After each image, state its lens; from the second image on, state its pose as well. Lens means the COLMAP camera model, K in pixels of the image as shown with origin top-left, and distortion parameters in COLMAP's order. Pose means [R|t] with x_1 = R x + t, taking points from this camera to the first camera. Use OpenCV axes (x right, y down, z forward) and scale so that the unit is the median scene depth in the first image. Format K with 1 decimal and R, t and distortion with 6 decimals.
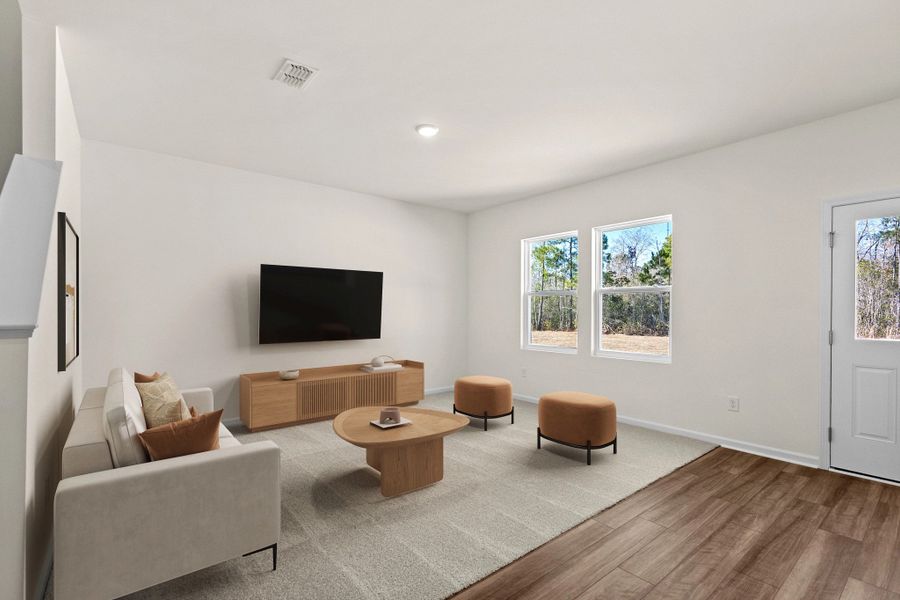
lens RADIAL K [[410.5, 0, 454.1], [0, 410.5, 308.6], [0, 0, 1]] dist [-0.000945, -0.000364]
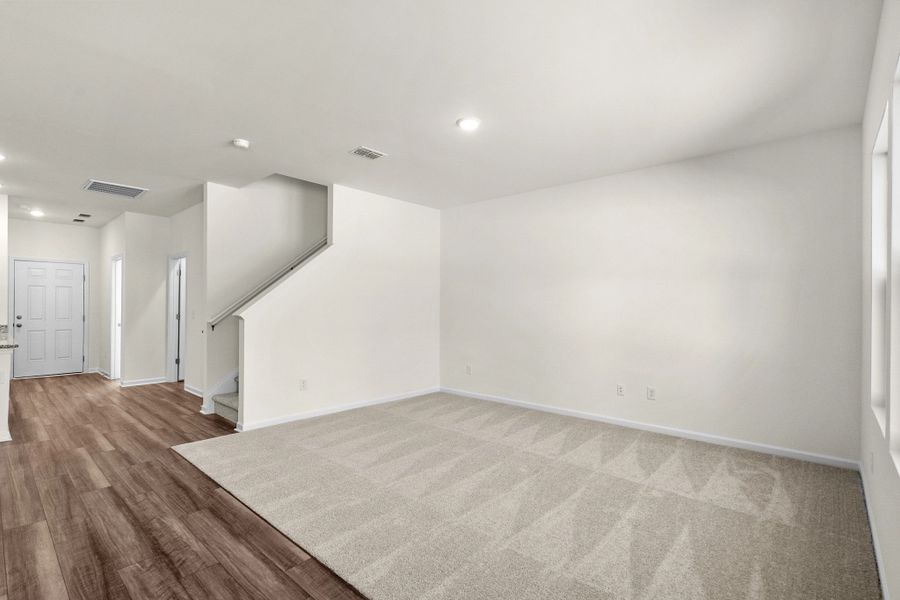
lens RADIAL K [[417.2, 0, 450.4], [0, 417.2, 306.4], [0, 0, 1]] dist [0.001573, 0.000609]
pose [[0.158360, -0.001759, -0.987380, 1.026370], [0.000965, 0.999998, -0.001627, 0.008241], [0.987381, -0.000695, 0.158361, 0.924181]]
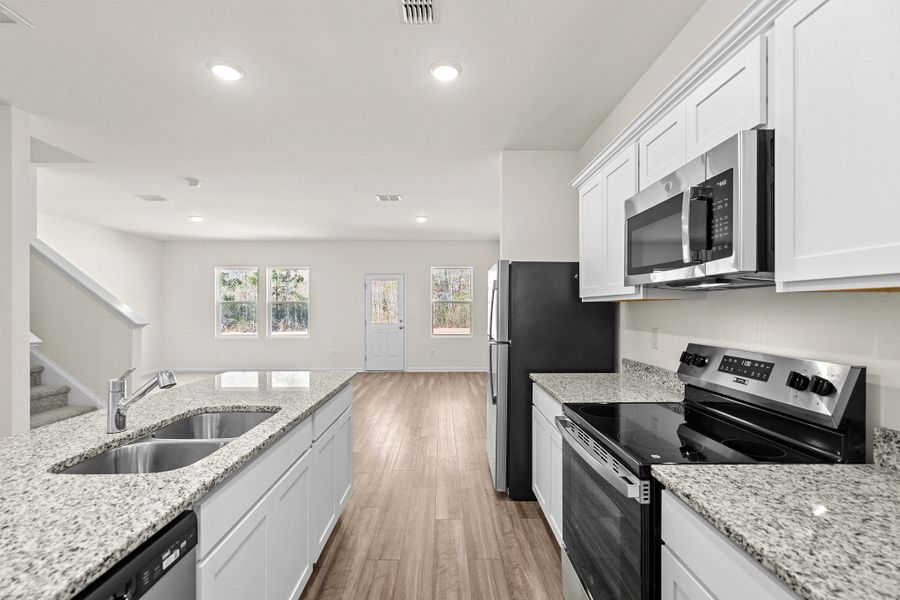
lens RADIAL K [[417.2, 0, 450.4], [0, 417.2, 306.4], [0, 0, 1]] dist [0.001573, 0.000609]
pose [[0.623825, 0.002341, 0.781561, -0.937803], [-0.001423, 0.999997, -0.001860, -0.032927], [-0.781563, 0.000048, 0.623826, -1.242715]]
